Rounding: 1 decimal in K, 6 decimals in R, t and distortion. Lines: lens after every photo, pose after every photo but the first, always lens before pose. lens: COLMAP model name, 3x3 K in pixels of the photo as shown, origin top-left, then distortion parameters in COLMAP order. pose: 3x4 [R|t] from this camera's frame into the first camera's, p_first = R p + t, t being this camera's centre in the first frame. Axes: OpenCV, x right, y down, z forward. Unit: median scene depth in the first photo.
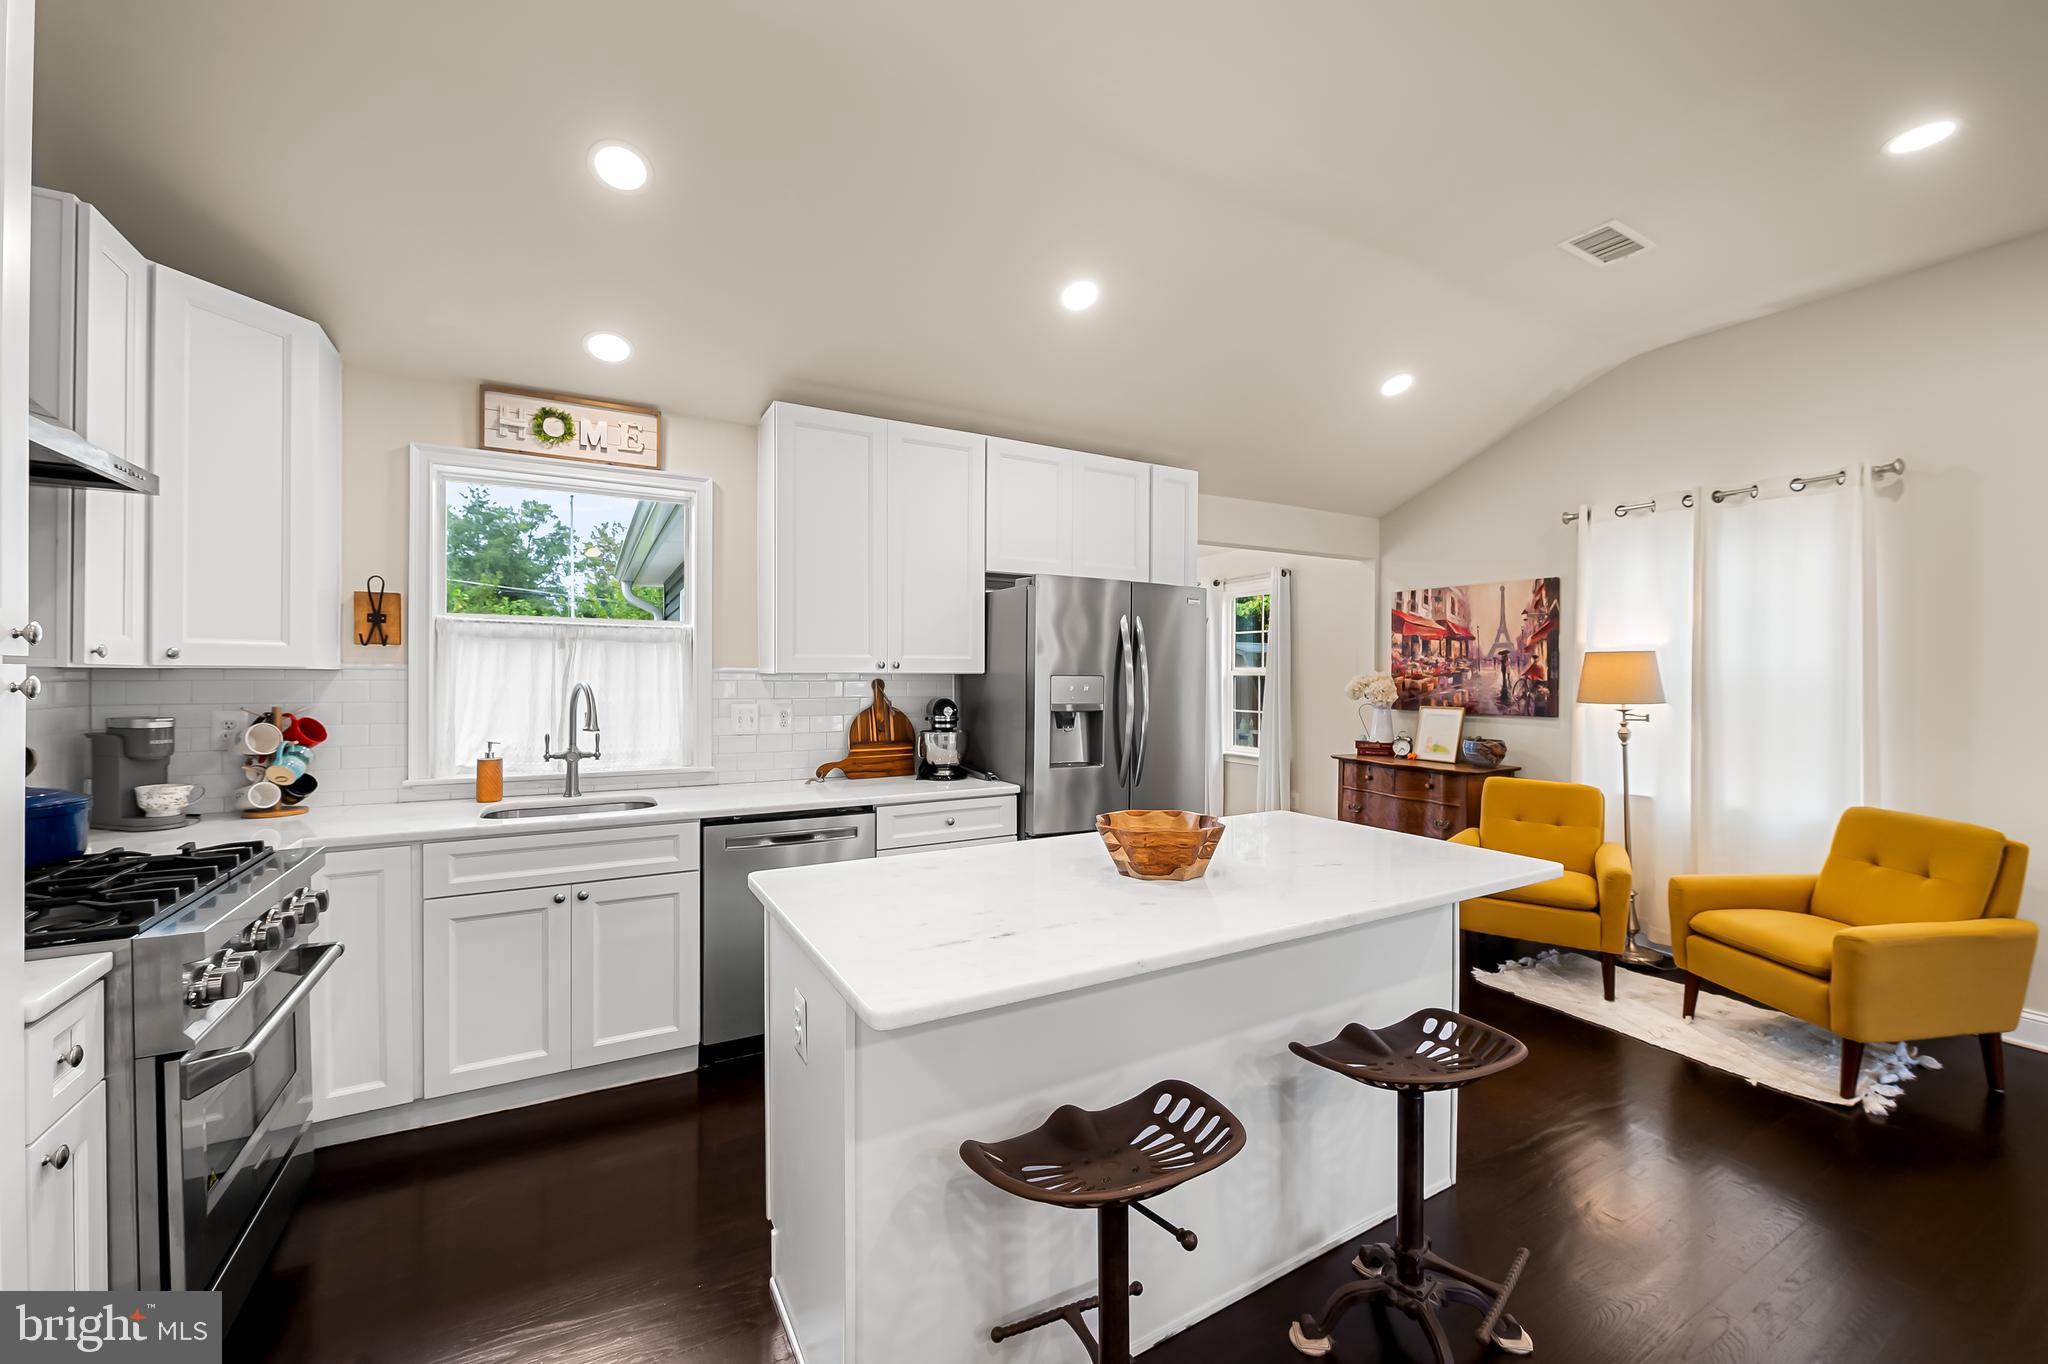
lens RADIAL K [[811.3, 0, 1026.9], [0, 811.3, 675.4], [0, 0, 1]] dist [-0.006984, -0.000348]
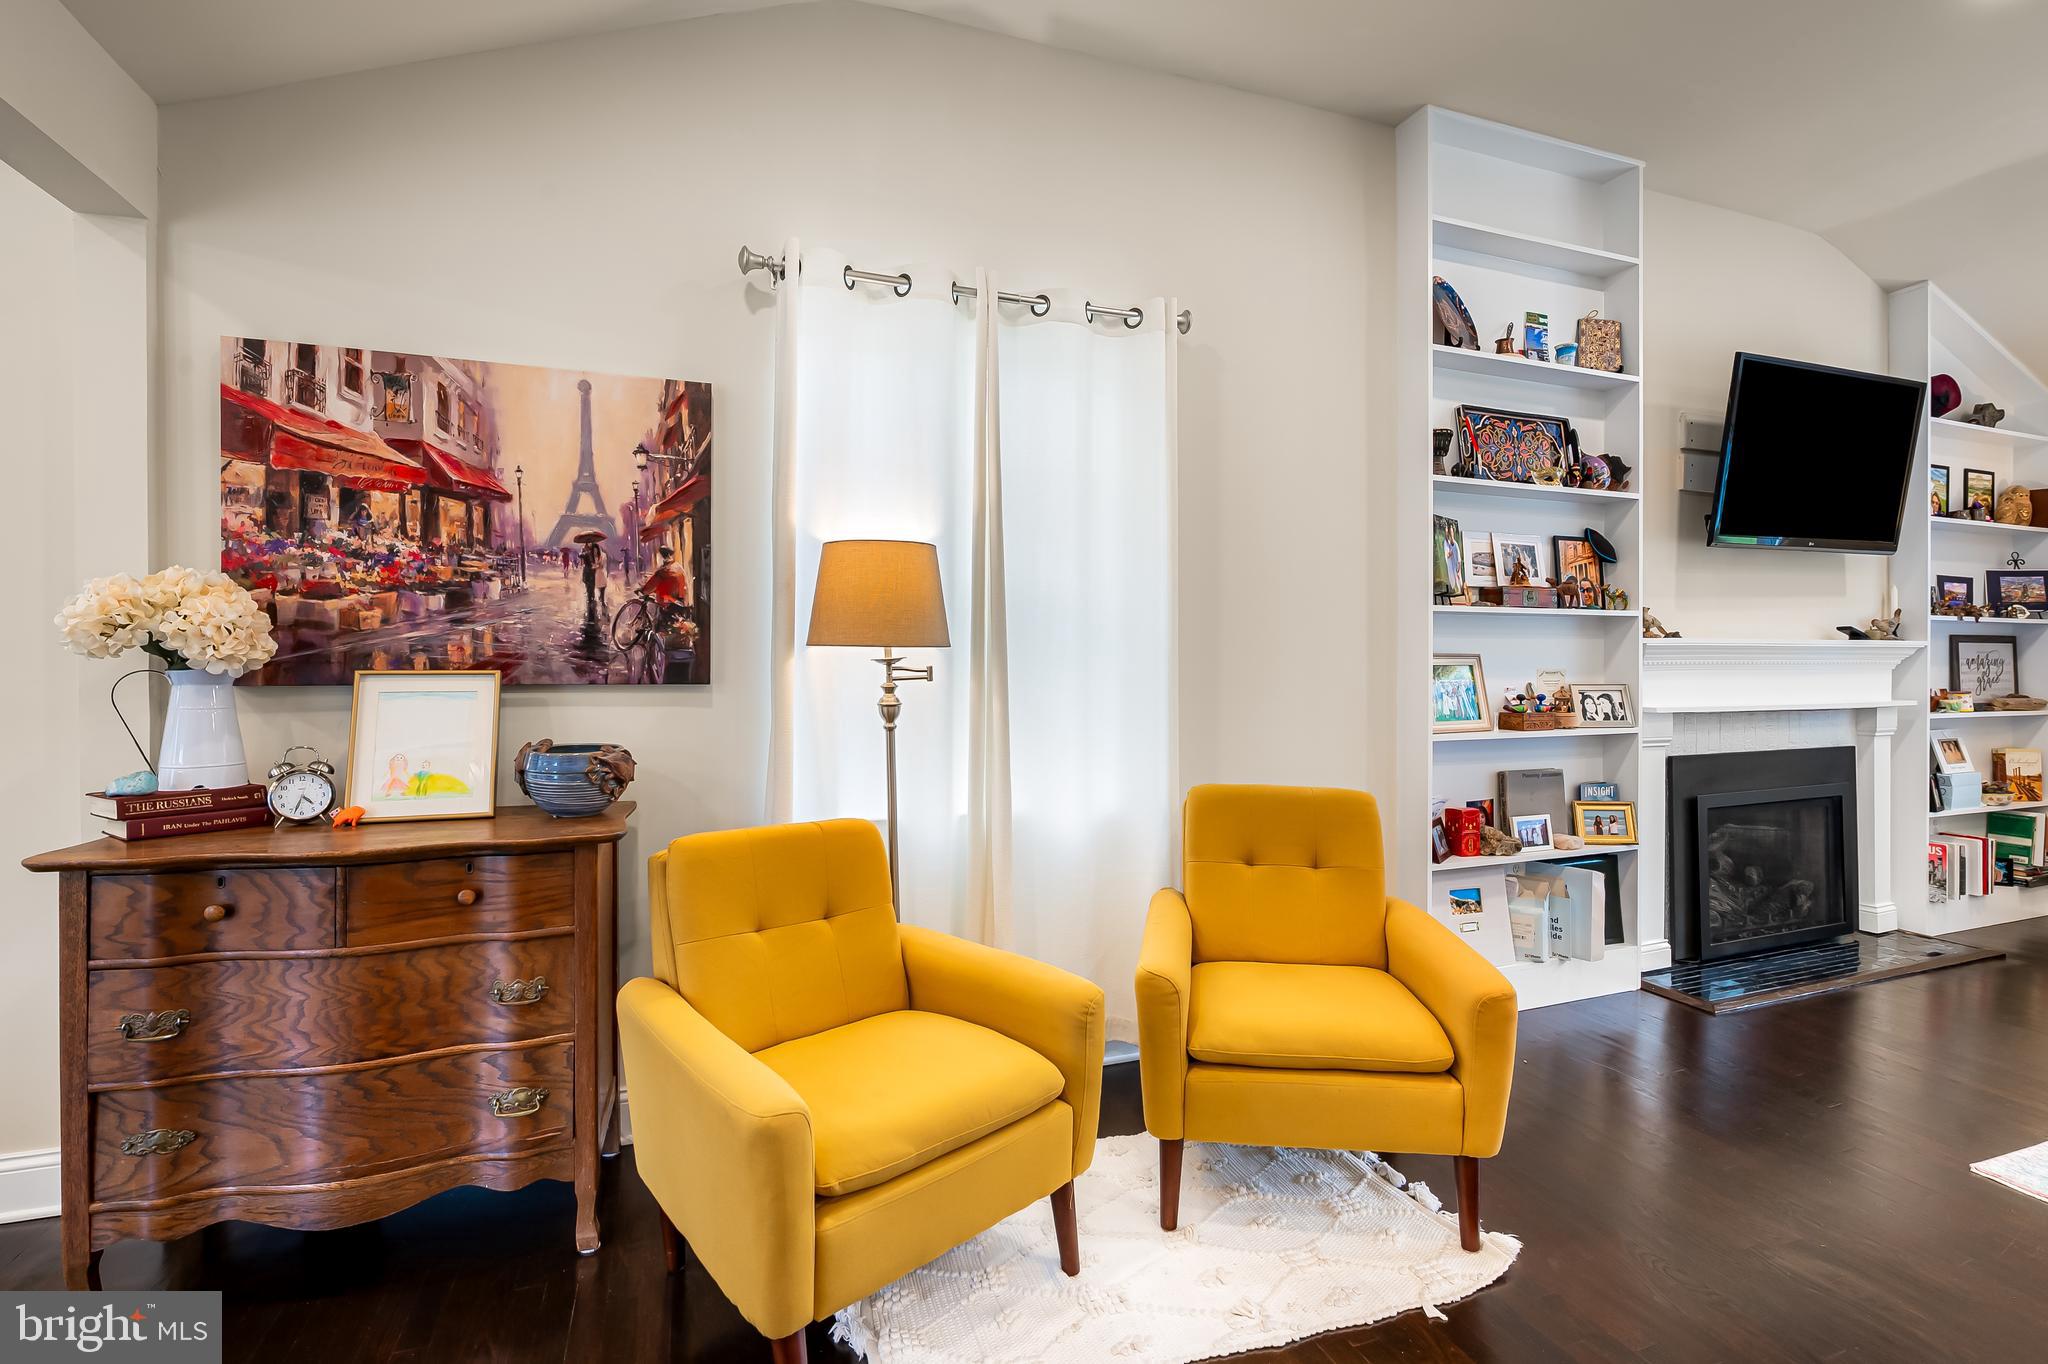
lens RADIAL K [[923.1, 0, 1022.3], [0, 923.1, 674.1], [0, 0, 1]] dist [-0.004626, -0.000361]
pose [[0.166977, -0.015255, 0.985843, 0.153116], [0.001839, 0.999883, 0.015161, 0.037614], [-0.985959, -0.000718, 0.166986, 0.719509]]
